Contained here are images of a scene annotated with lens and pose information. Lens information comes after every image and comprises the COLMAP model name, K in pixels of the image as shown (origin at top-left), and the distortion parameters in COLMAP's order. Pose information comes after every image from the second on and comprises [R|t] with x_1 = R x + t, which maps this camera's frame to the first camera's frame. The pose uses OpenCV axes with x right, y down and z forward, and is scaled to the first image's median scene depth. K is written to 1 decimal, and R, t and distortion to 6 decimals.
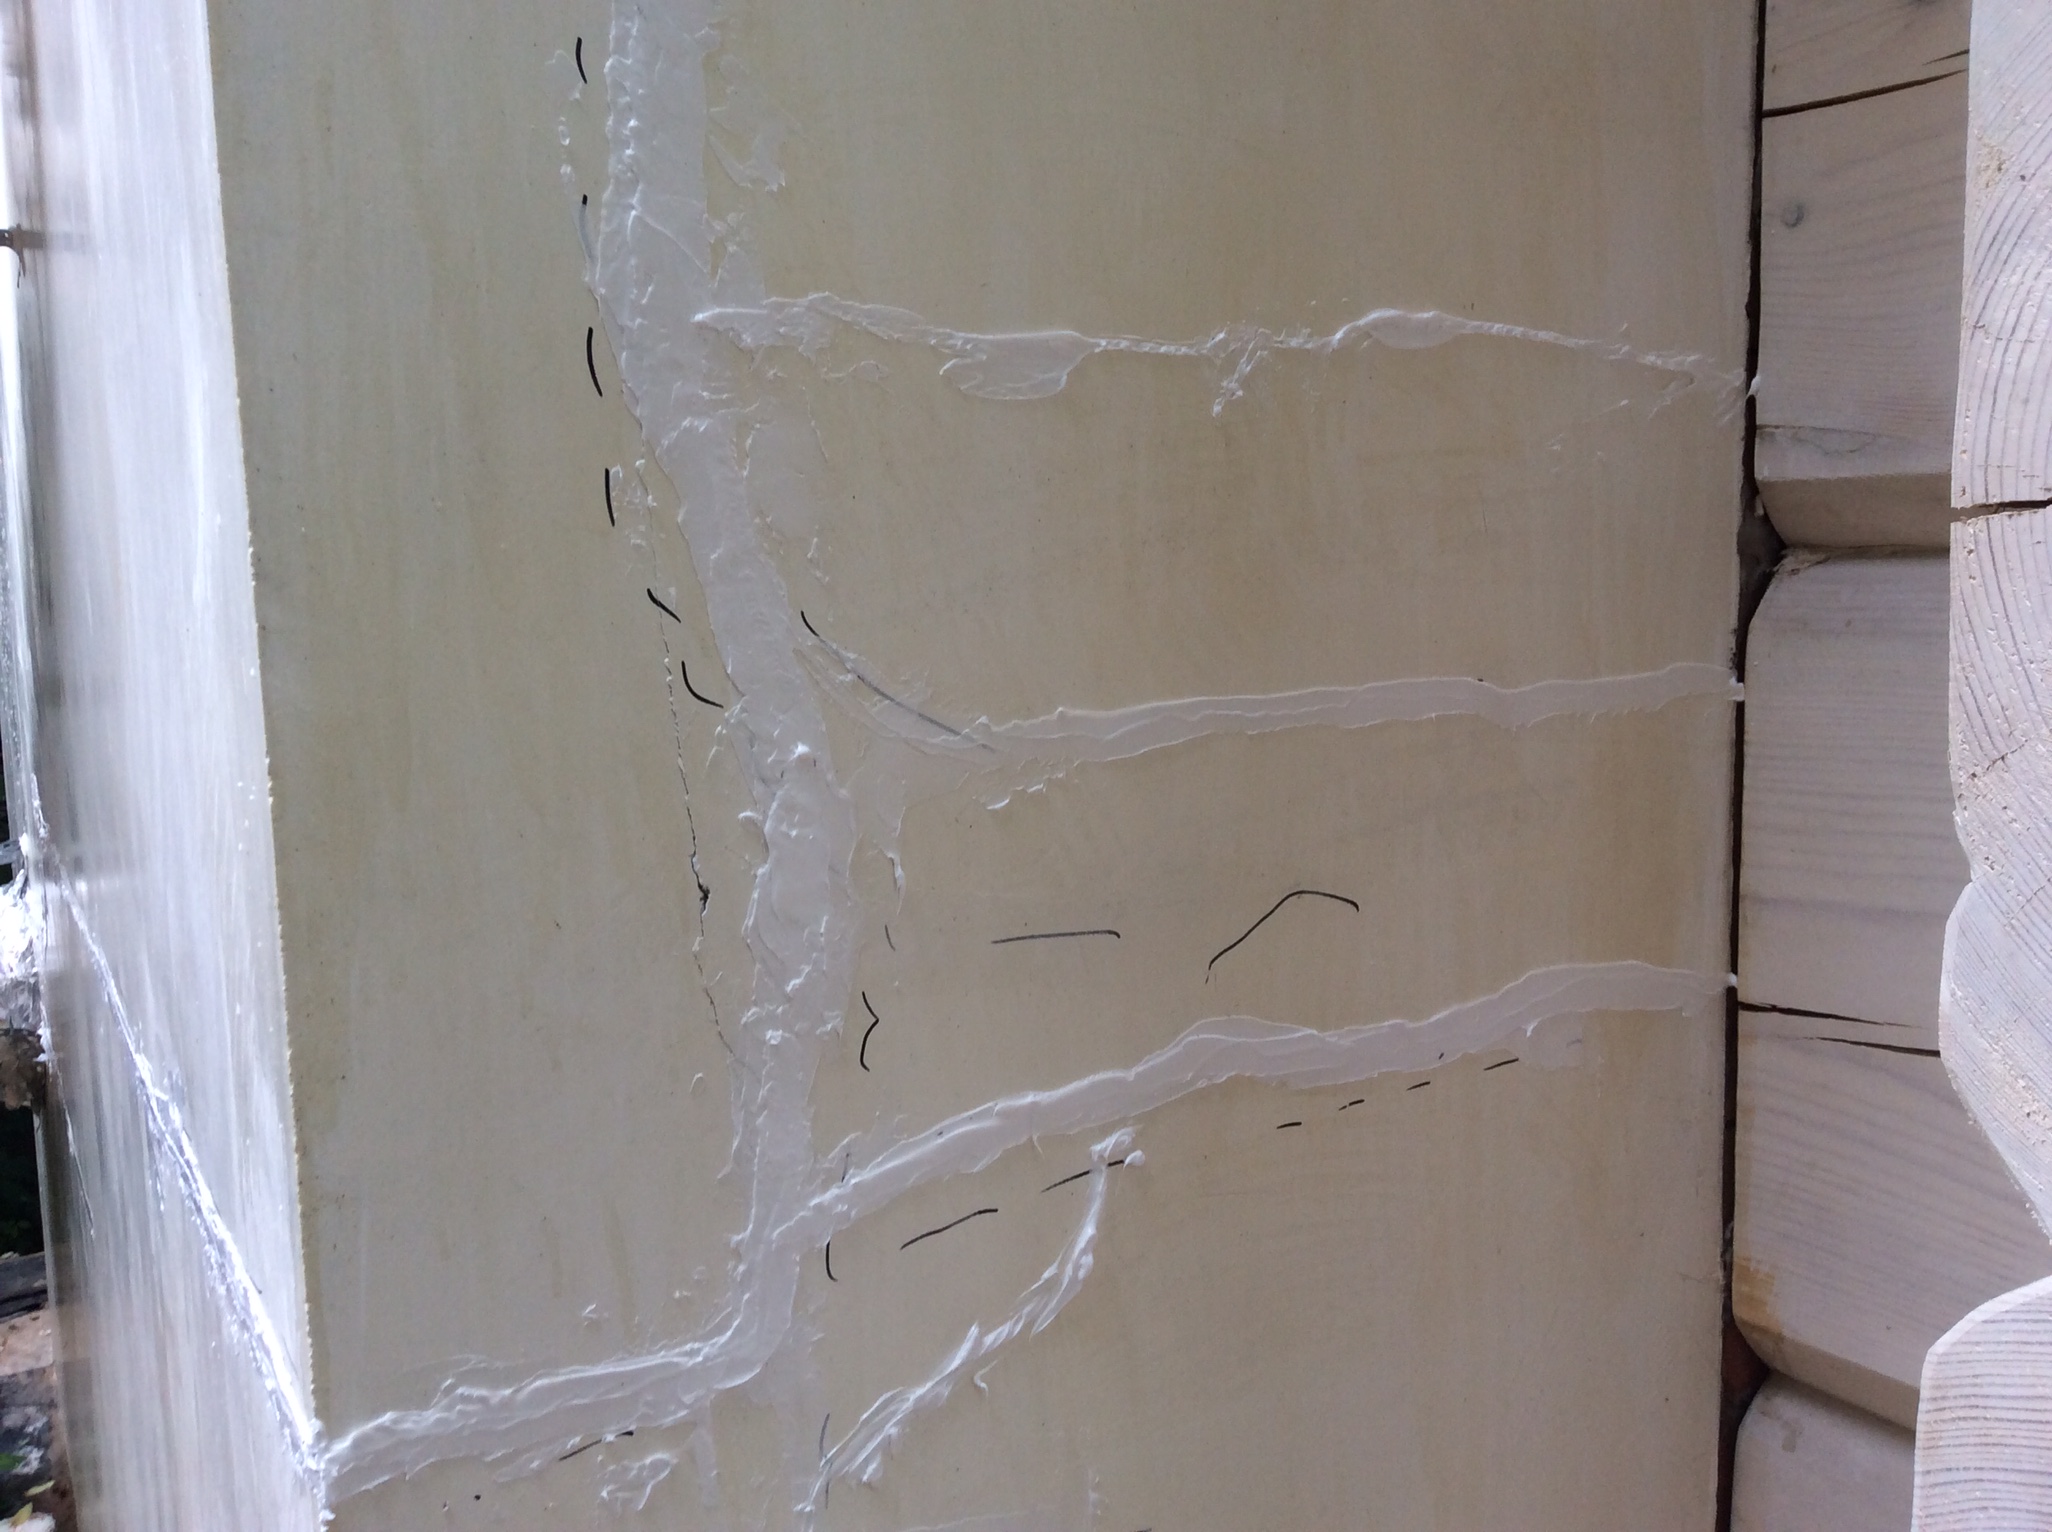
lens RADIAL K [[1903.6, 0, 1025.8], [0, 1903.6, 759.8], [0, 0, 1]] dist [0.118884, -0.203581]
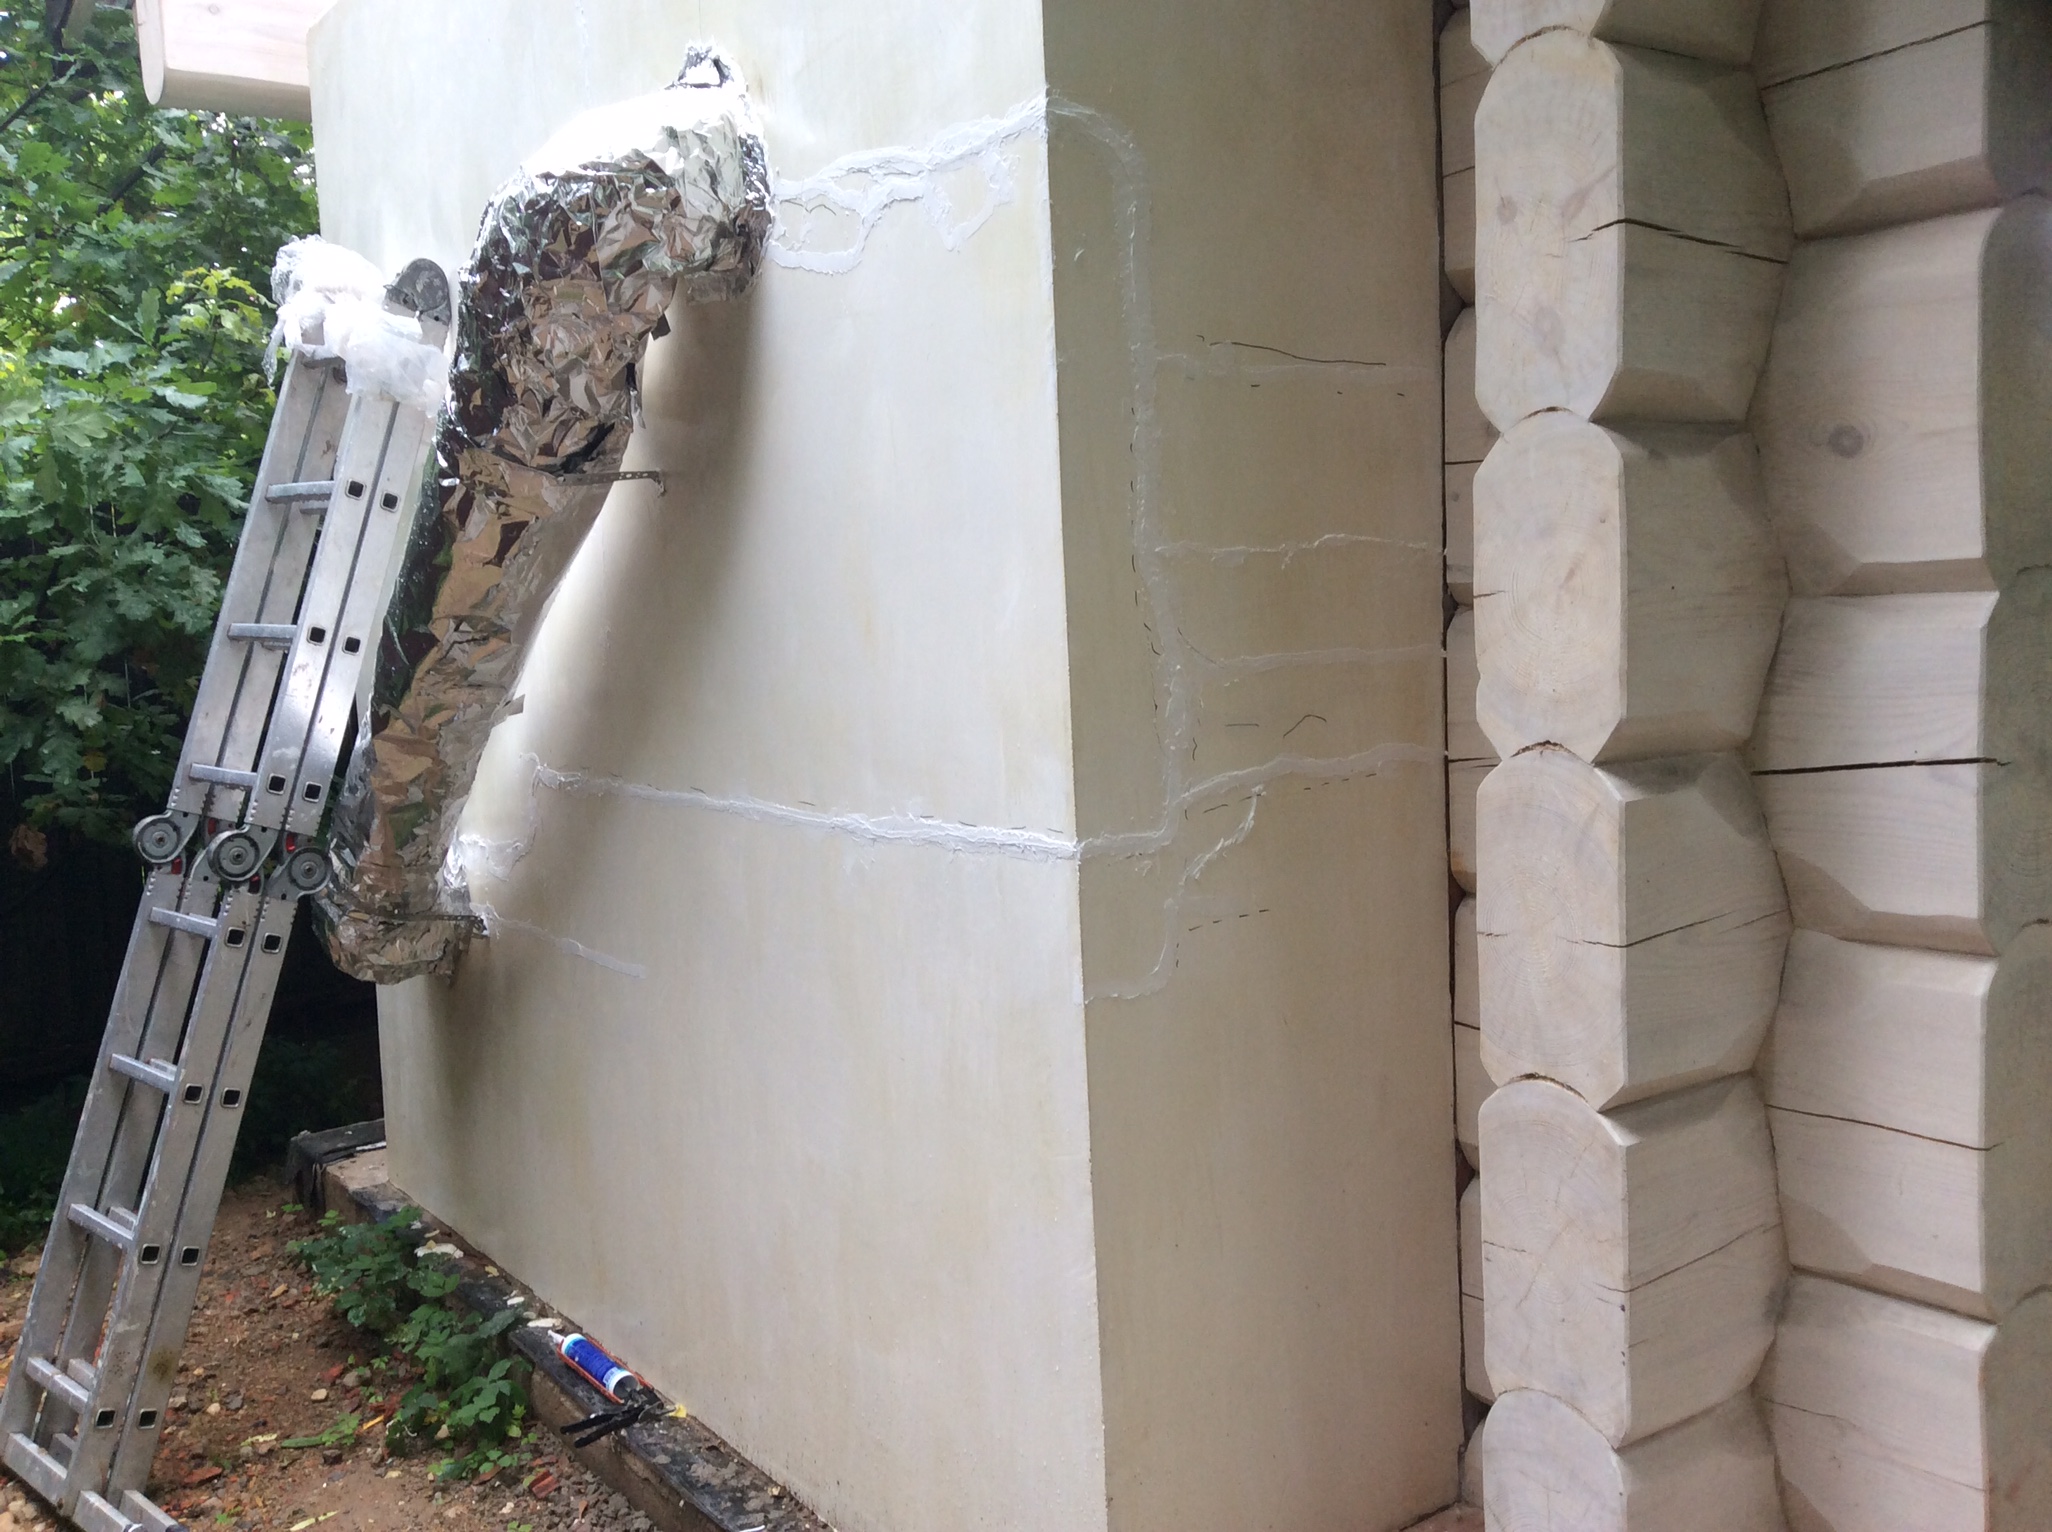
lens RADIAL K [[1903.6, 0, 1039.0], [0, 1903.6, 767.8], [0, 0, 1]] dist [0.118884, -0.203581]
pose [[0.995638, -0.024815, 0.089938, -0.631425], [0.027258, 0.999289, -0.026043, 0.241248], [-0.089228, 0.028381, 0.995607, -2.267875]]
